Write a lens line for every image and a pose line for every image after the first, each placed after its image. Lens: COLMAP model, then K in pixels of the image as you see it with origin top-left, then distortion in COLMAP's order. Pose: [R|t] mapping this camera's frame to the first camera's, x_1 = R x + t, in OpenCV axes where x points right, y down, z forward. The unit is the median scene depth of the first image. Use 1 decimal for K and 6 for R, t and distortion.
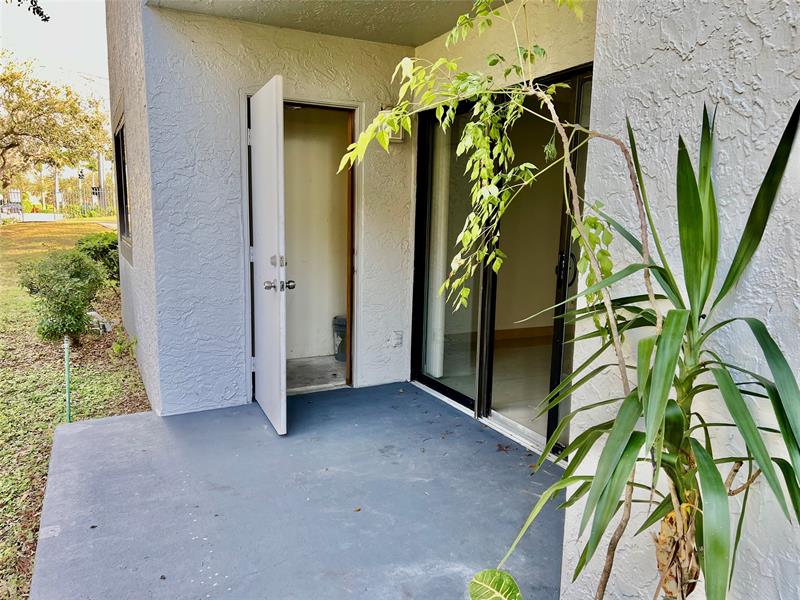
lens RADIAL K [[590.6, 0, 400.0], [0, 590.6, 300.0], [0, 0, 1]] dist [0.089781, -0.121525]
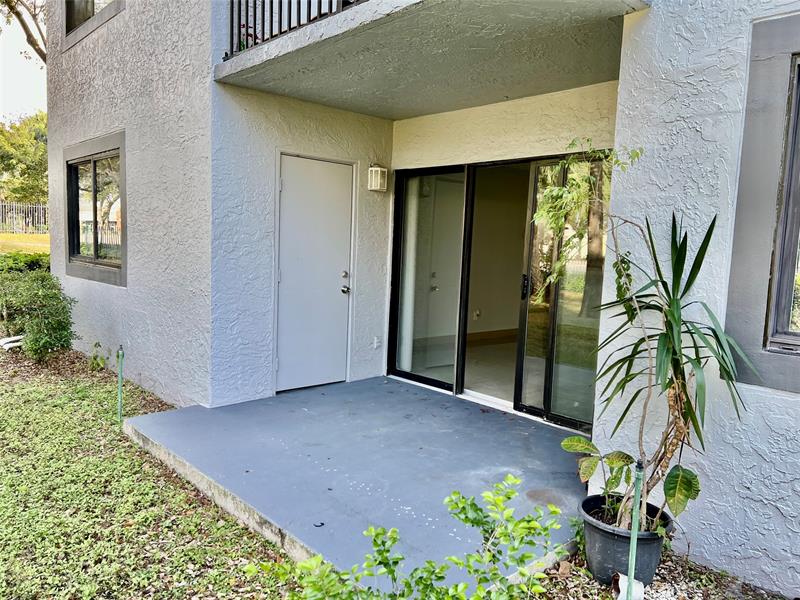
lens RADIAL K [[596.4, 0, 400.0], [0, 596.4, 300.0], [0, 0, 1]] dist [0.202514, -0.440769]
pose [[0.960698, -0.005270, 0.277546, -0.377657], [0.016492, 0.999137, -0.038115, 0.028569], [-0.277105, 0.041194, 0.959956, -0.310831]]
